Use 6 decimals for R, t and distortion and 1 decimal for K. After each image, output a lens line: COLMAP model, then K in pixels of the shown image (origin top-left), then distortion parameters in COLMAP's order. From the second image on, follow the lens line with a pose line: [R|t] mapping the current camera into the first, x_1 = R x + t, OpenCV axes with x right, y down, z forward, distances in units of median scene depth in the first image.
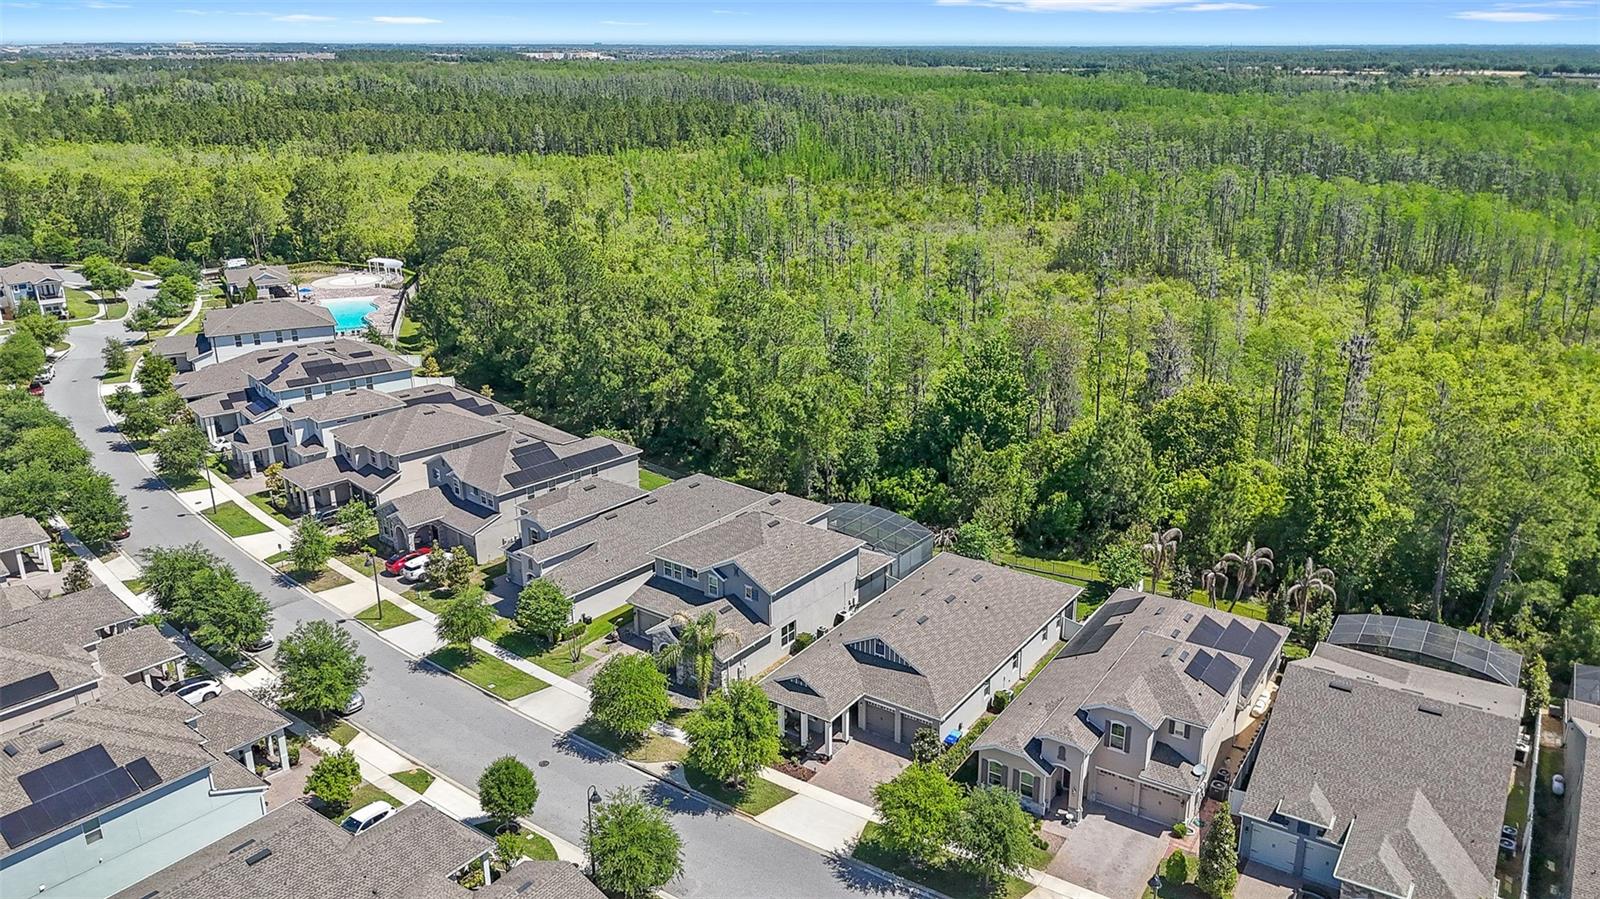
lens RADIAL K [[1187.9, 0, 802.7], [0, 1187.9, 450.0], [0, 0, 1]] dist [0.083676, -0.080095]
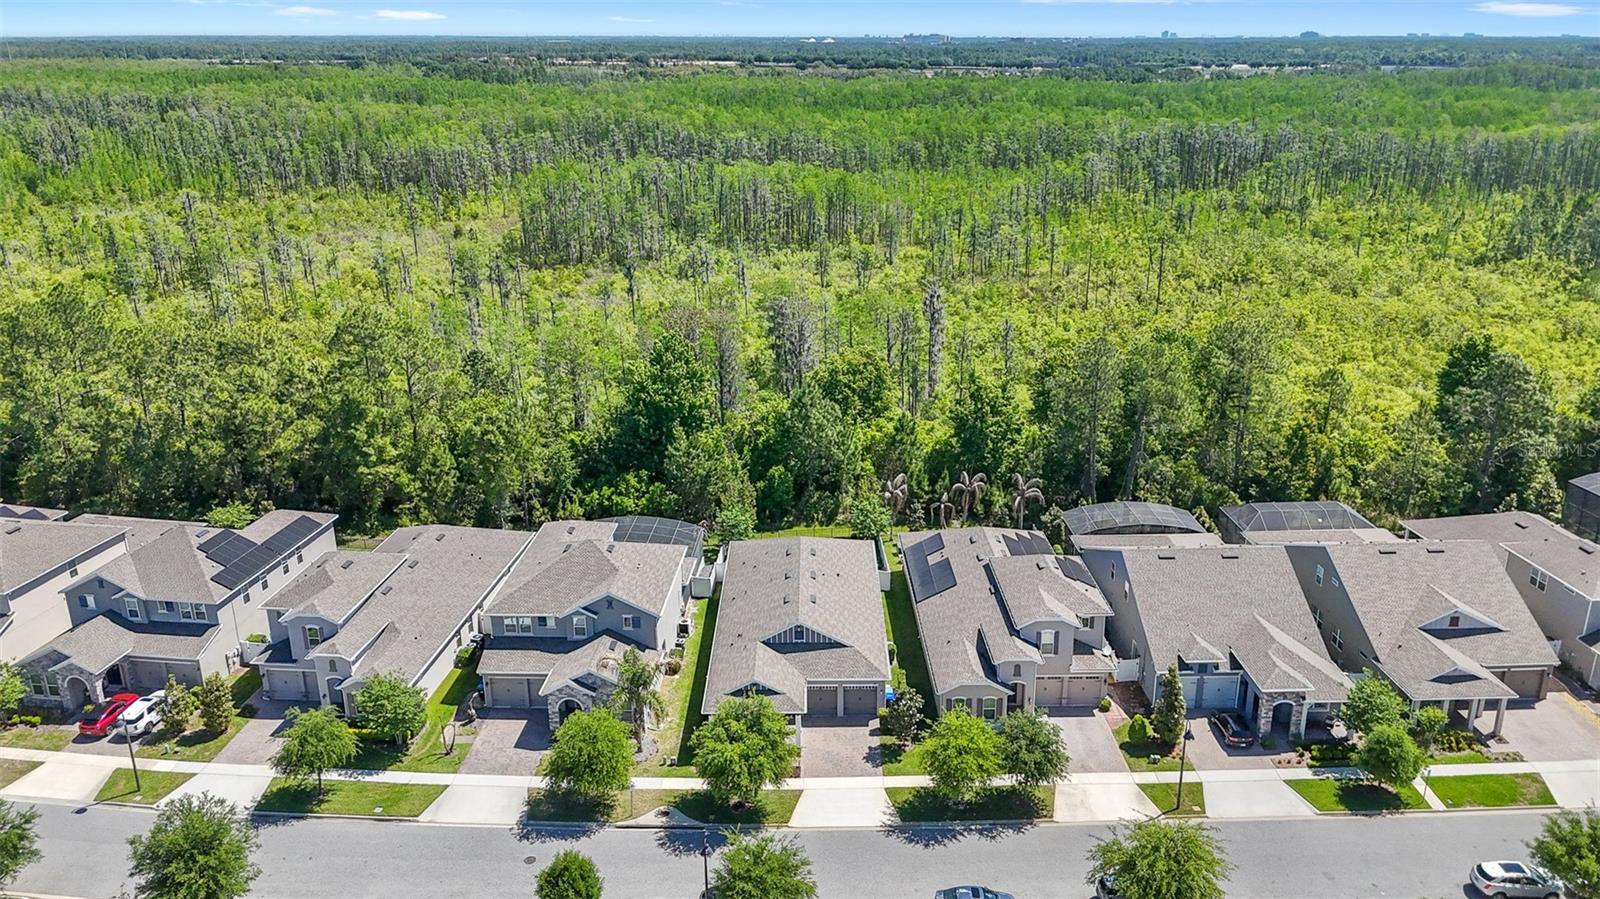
lens RADIAL K [[1206.3, 0, 800.0], [0, 1206.3, 449.5], [0, 0, 1]] dist [0.090242, -0.095097]
pose [[0.828217, -0.186390, 0.528503, -0.351456], [0.185923, 0.981044, 0.054630, -0.036122], [-0.528667, 0.053016, 0.847172, 0.084816]]
